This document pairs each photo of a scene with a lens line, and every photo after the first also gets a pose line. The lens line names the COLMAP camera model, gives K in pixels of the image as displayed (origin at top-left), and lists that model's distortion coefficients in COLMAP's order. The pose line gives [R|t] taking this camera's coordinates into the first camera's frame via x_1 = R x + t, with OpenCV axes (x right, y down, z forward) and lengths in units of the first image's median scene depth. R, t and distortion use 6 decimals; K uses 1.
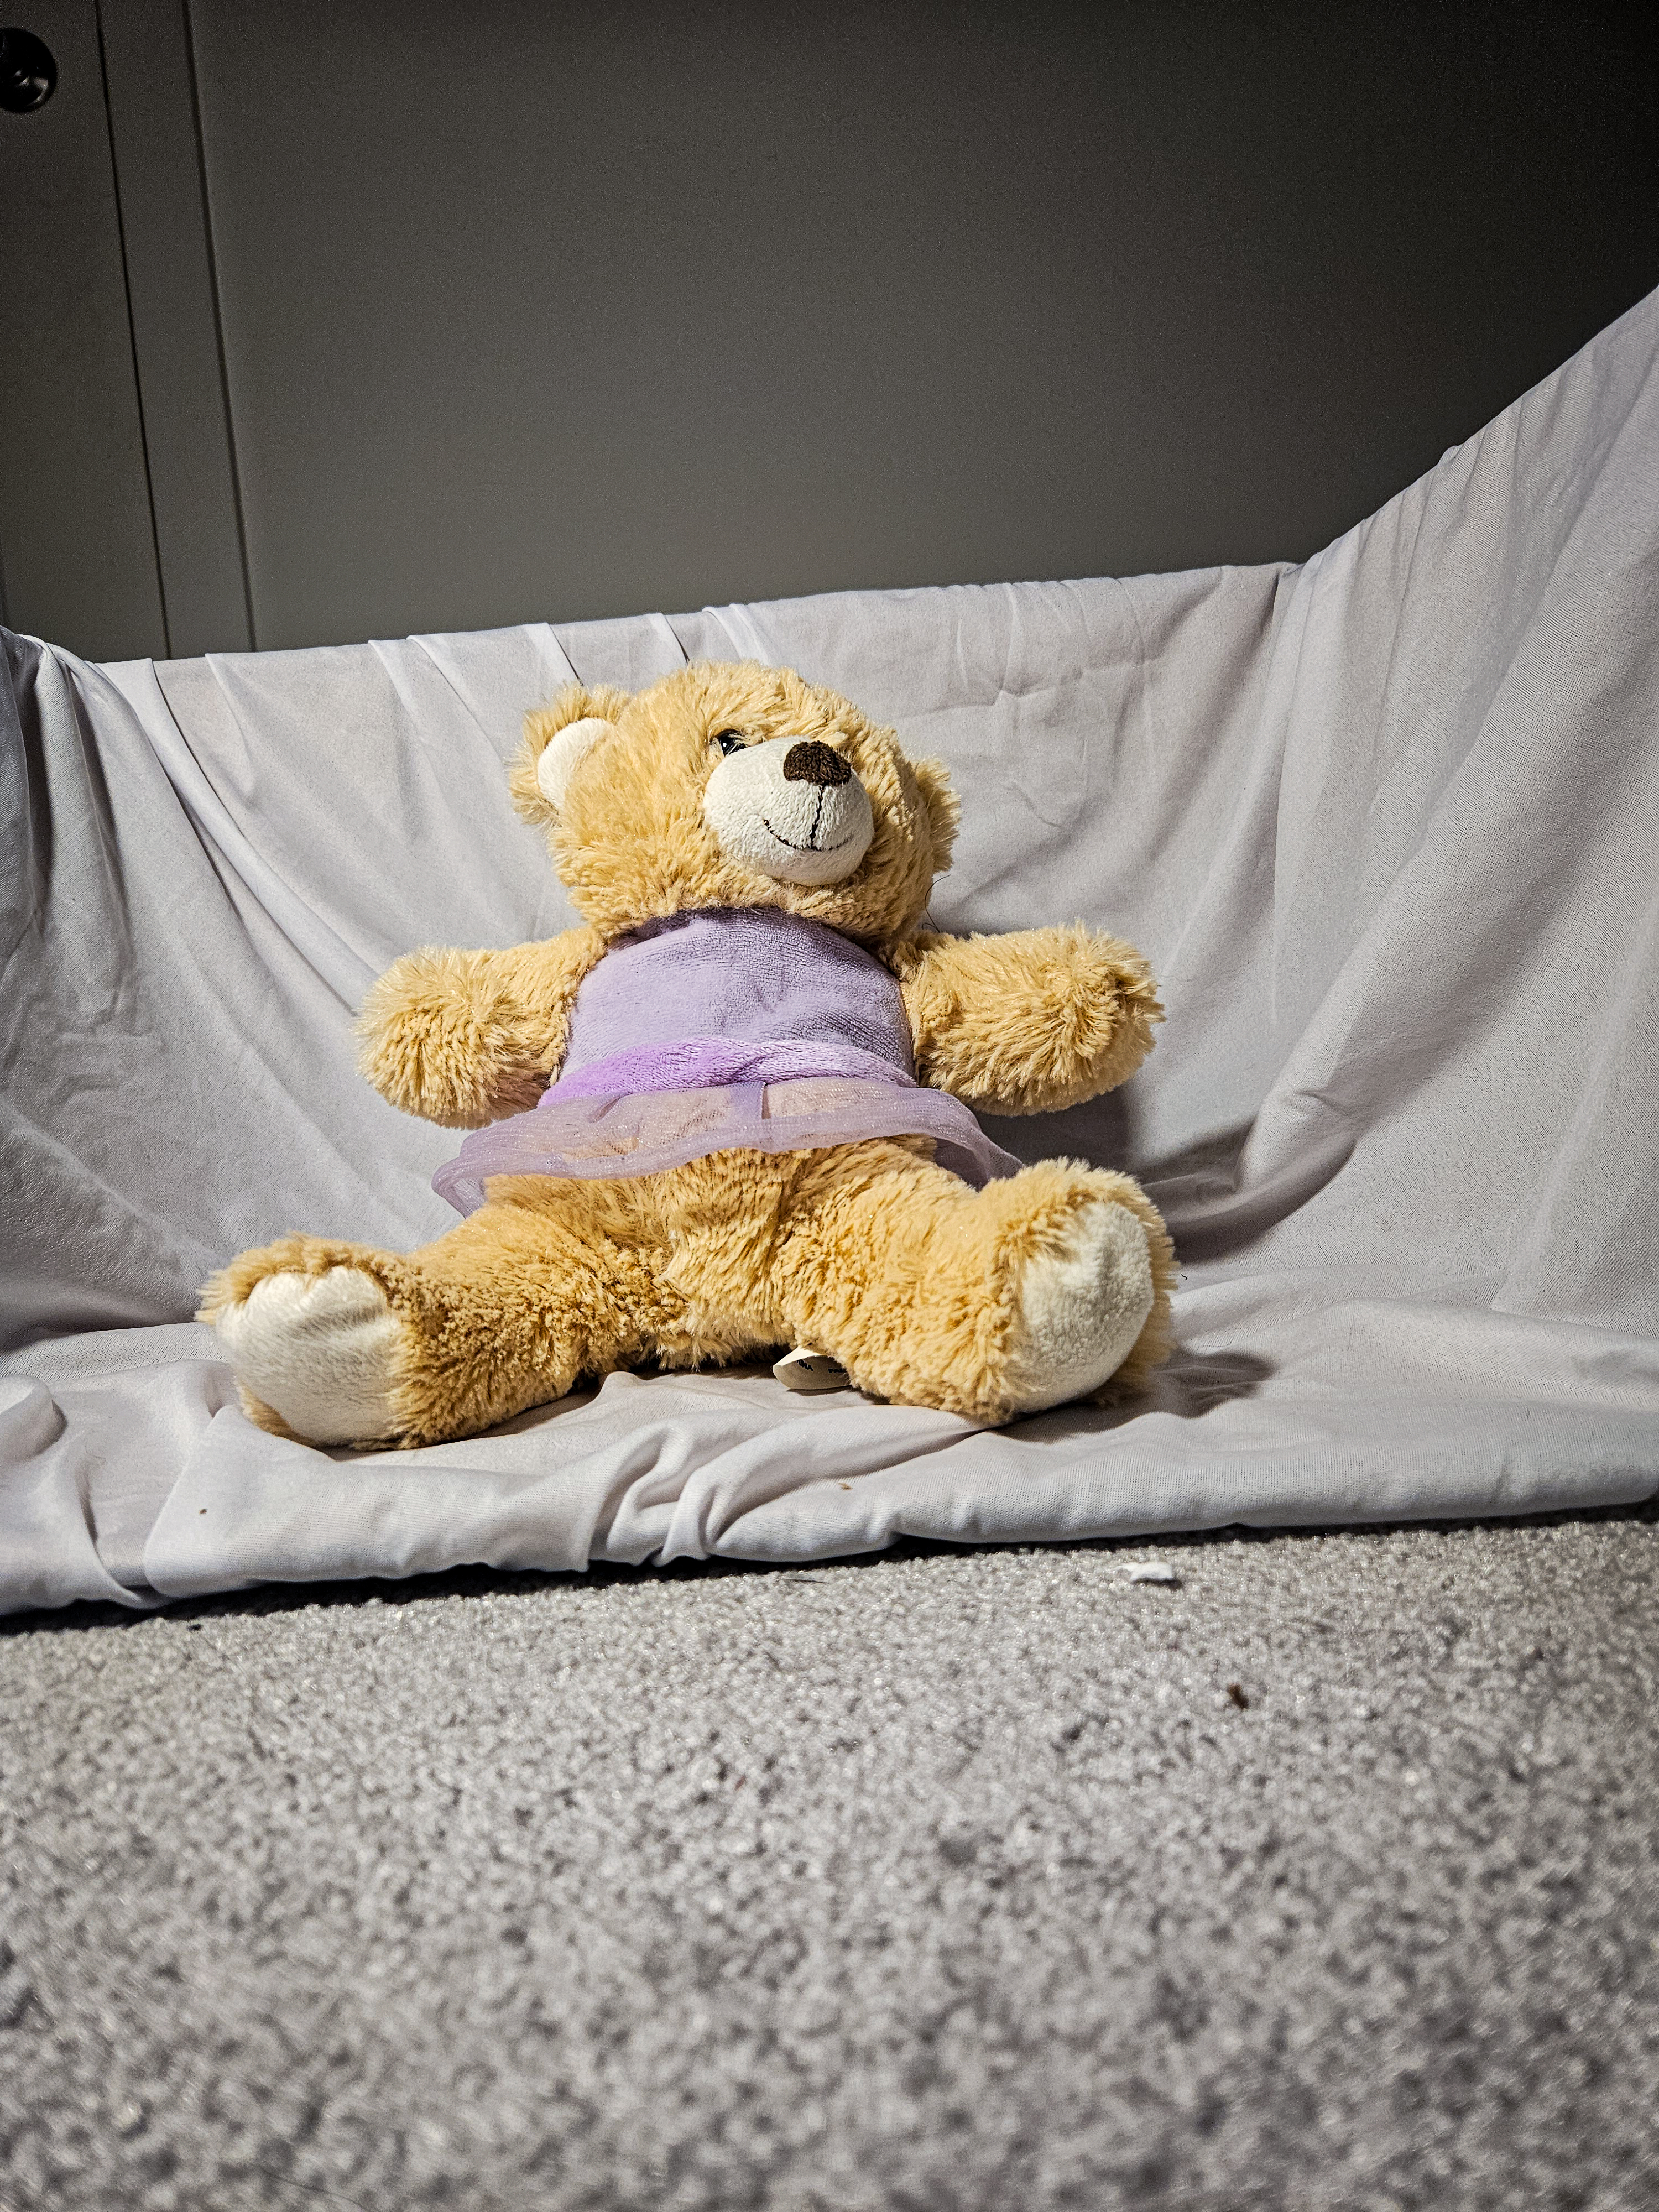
lens RADIAL K [[1535.7, 0, 809.8], [0, 1535.7, 1106.6], [0, 0, 1]] dist [0.085728, -0.100676]
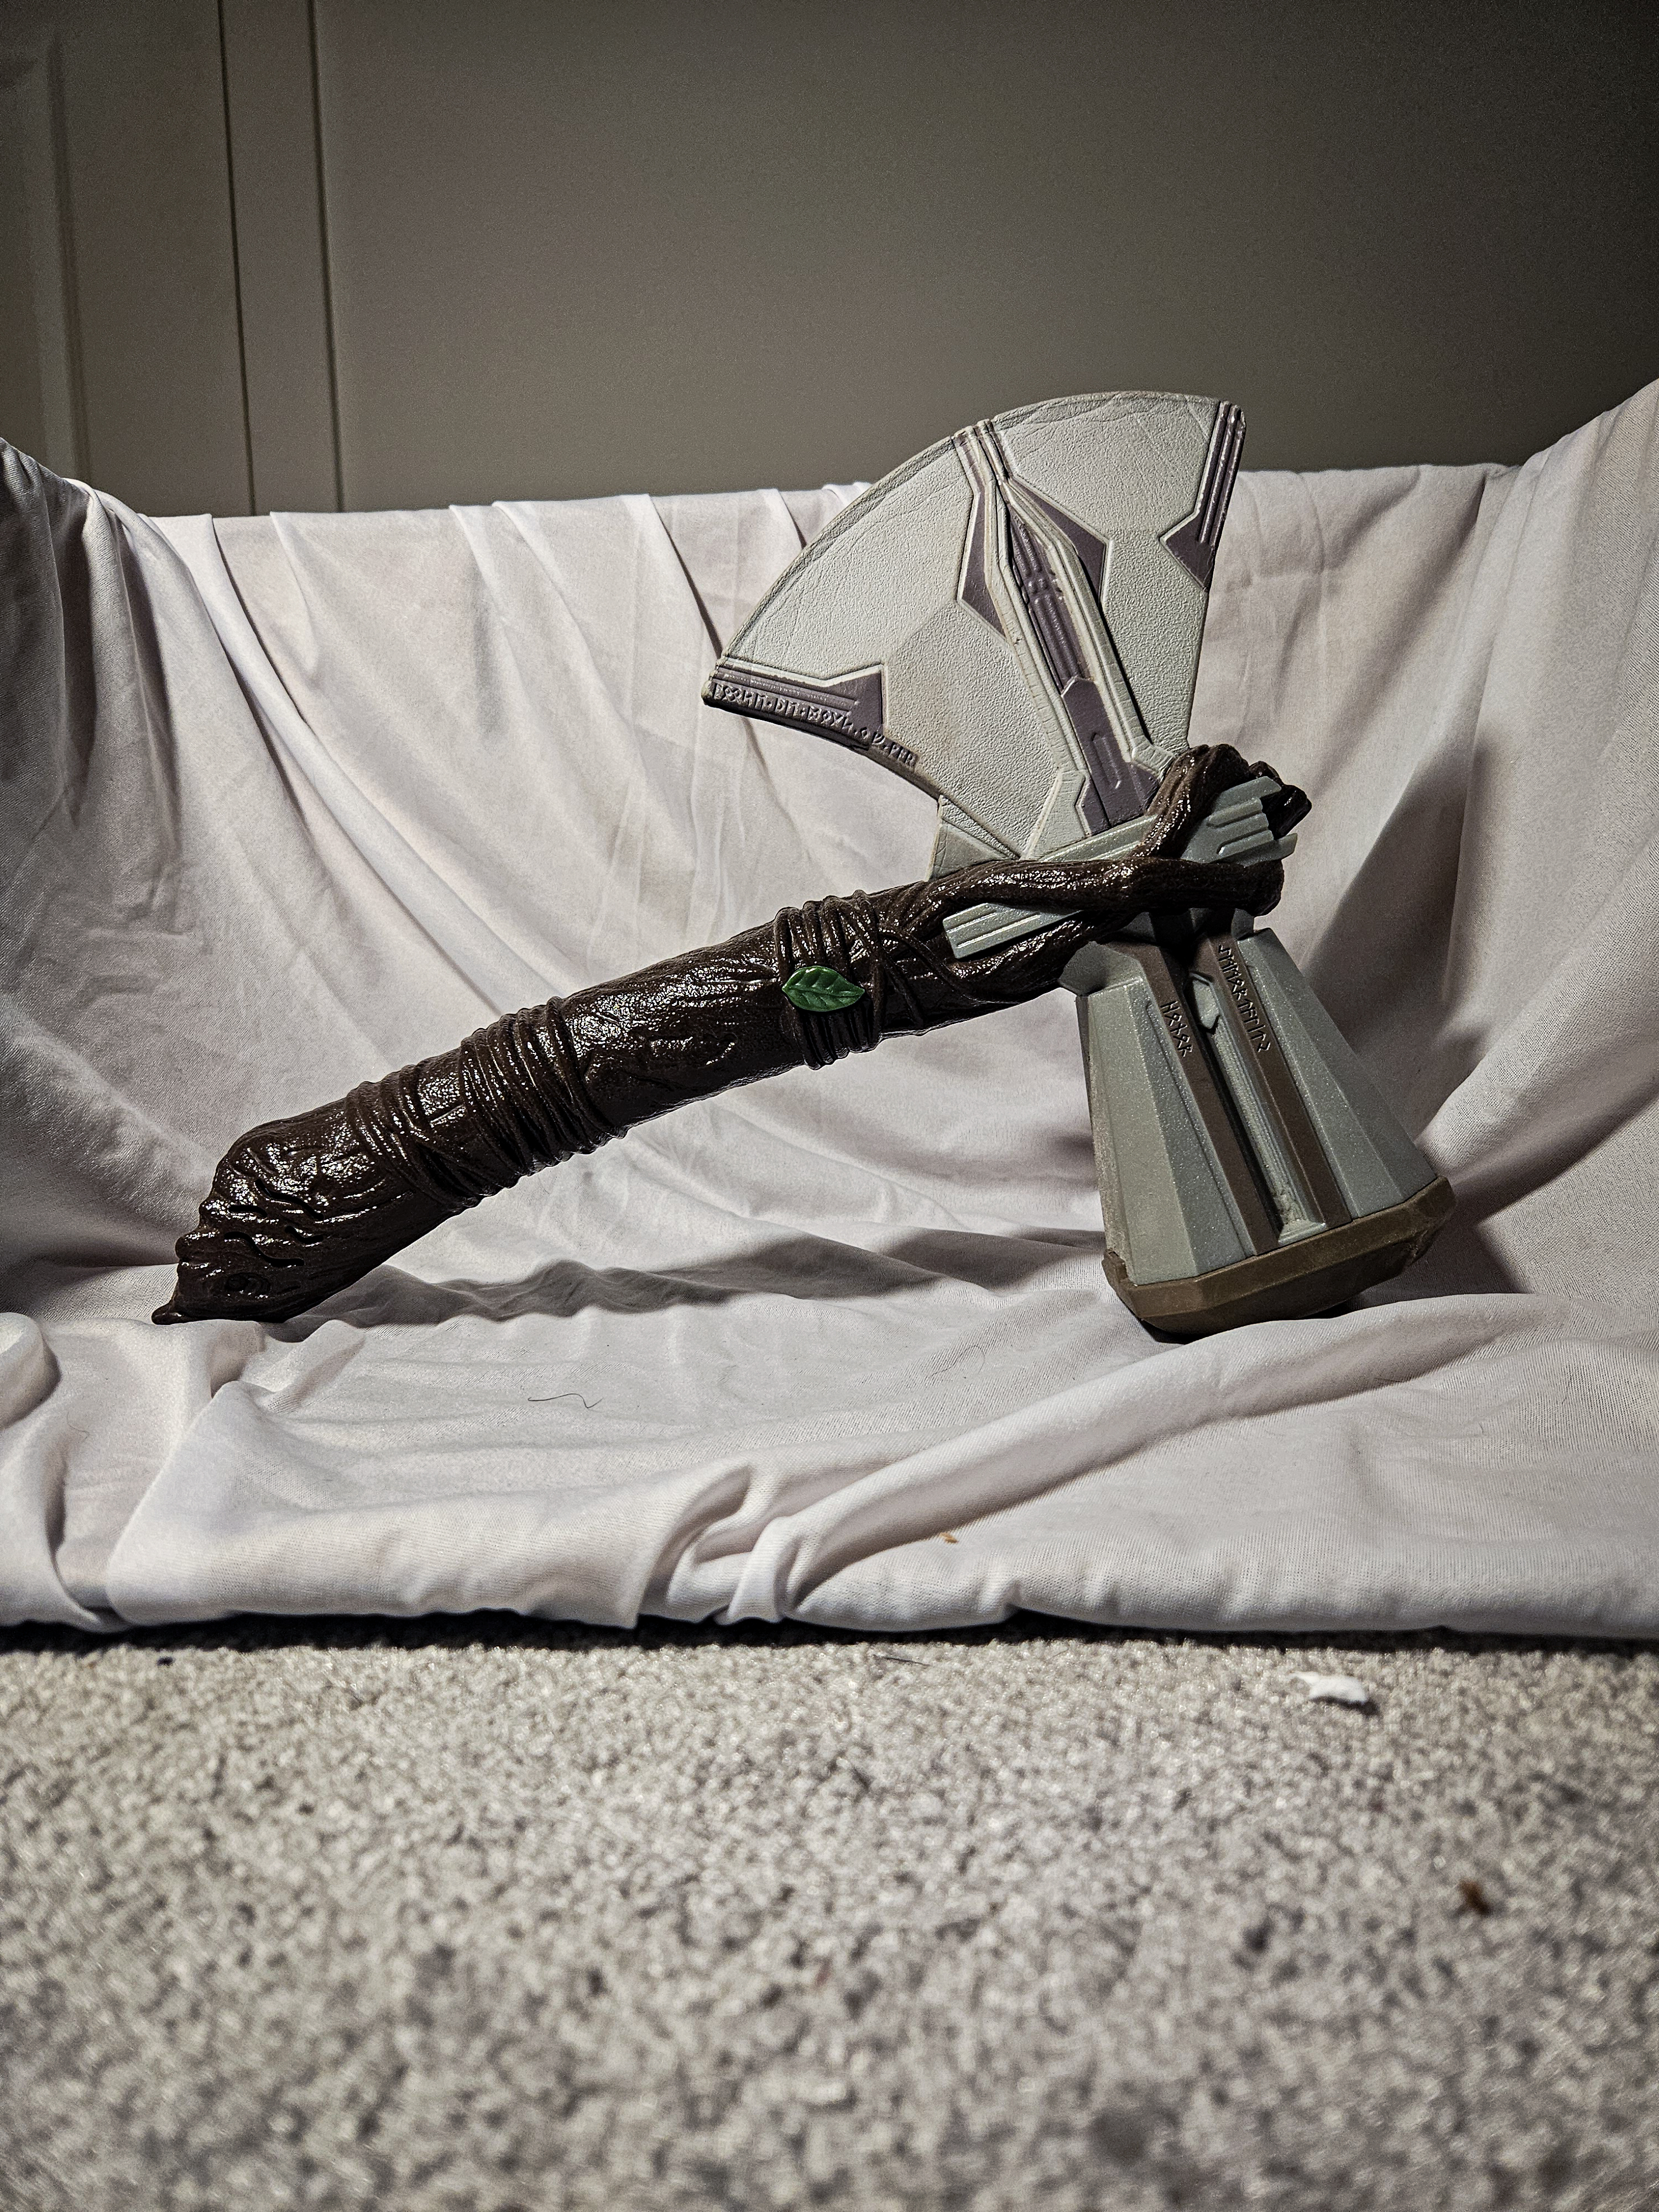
lens RADIAL K [[1534.1, 0, 829.5], [0, 1534.1, 1106.0], [0, 0, 1]] dist [0.082510, -0.108410]
pose [[0.997667, 0.060044, -0.032486, -0.031826], [-0.058453, 0.997141, 0.047886, -0.021702], [0.035269, -0.045875, 0.998324, 0.199143]]
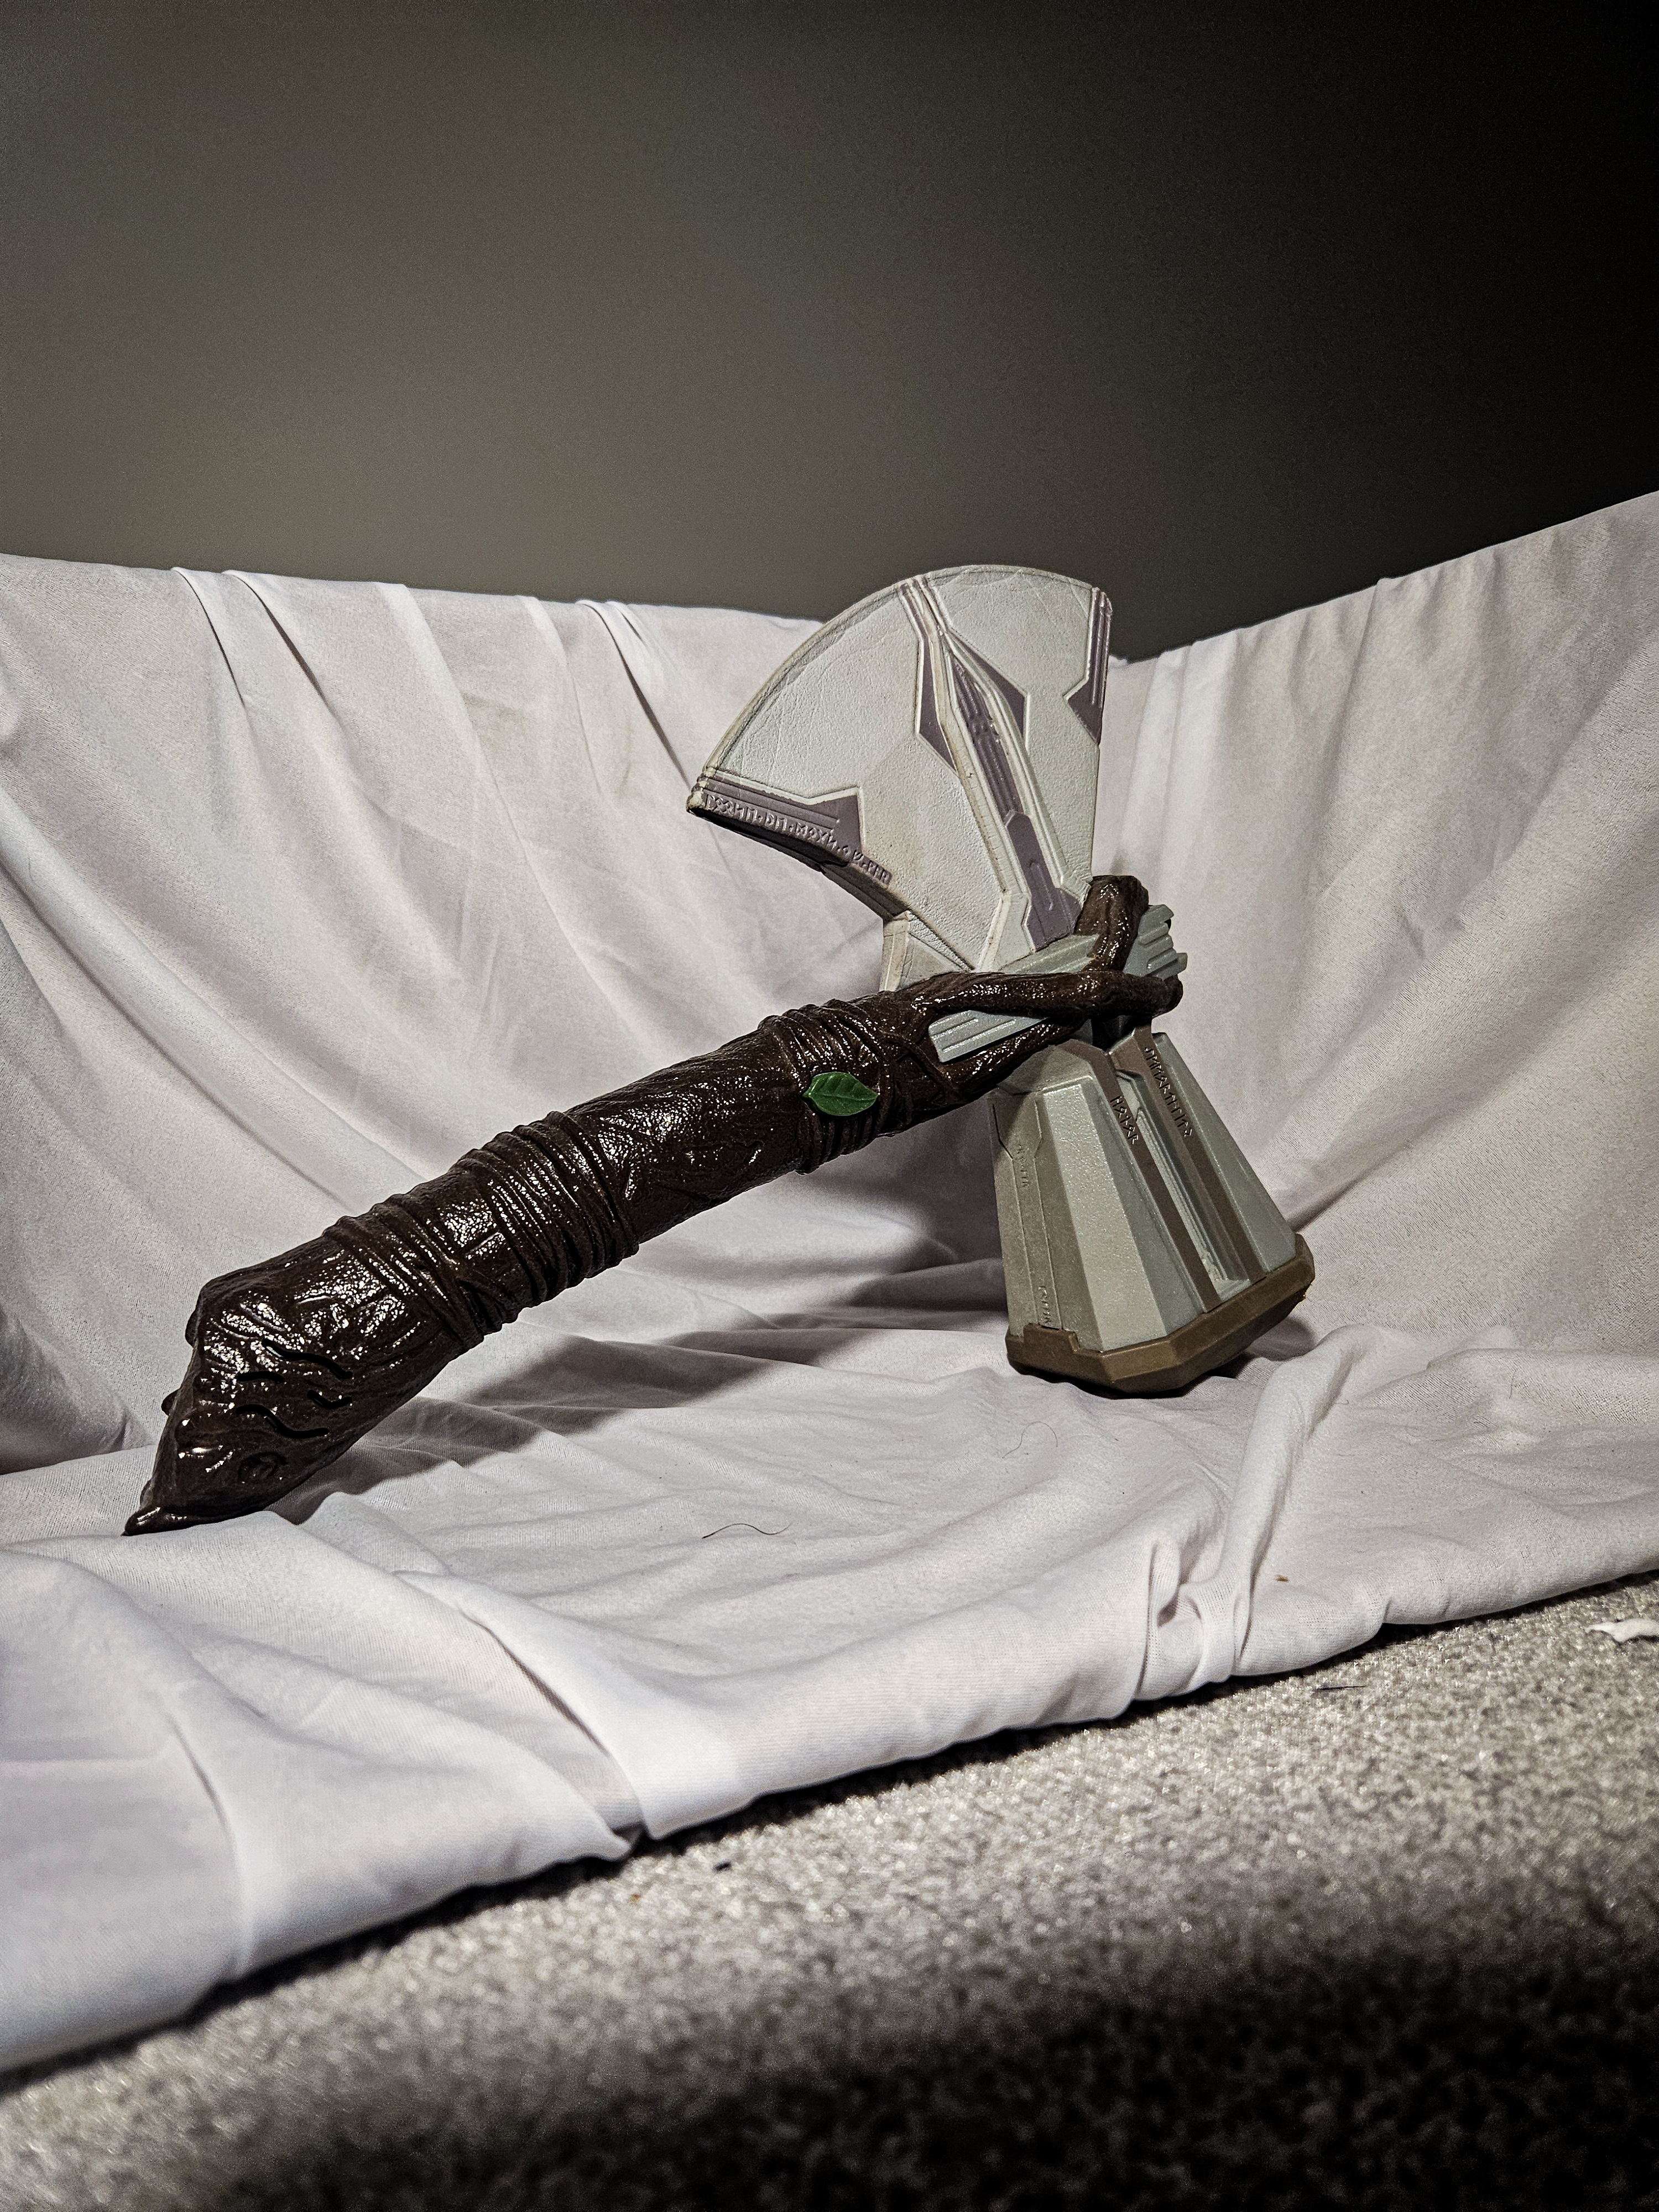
lens RADIAL K [[1535.7, 0, 809.8], [0, 1535.7, 1106.6], [0, 0, 1]] dist [0.085728, -0.100676]
pose [[0.892169, 0.025399, 0.450988, -0.695513], [-0.007073, 0.999081, -0.042274, 0.008995], [-0.451647, 0.034525, 0.891528, 0.320354]]
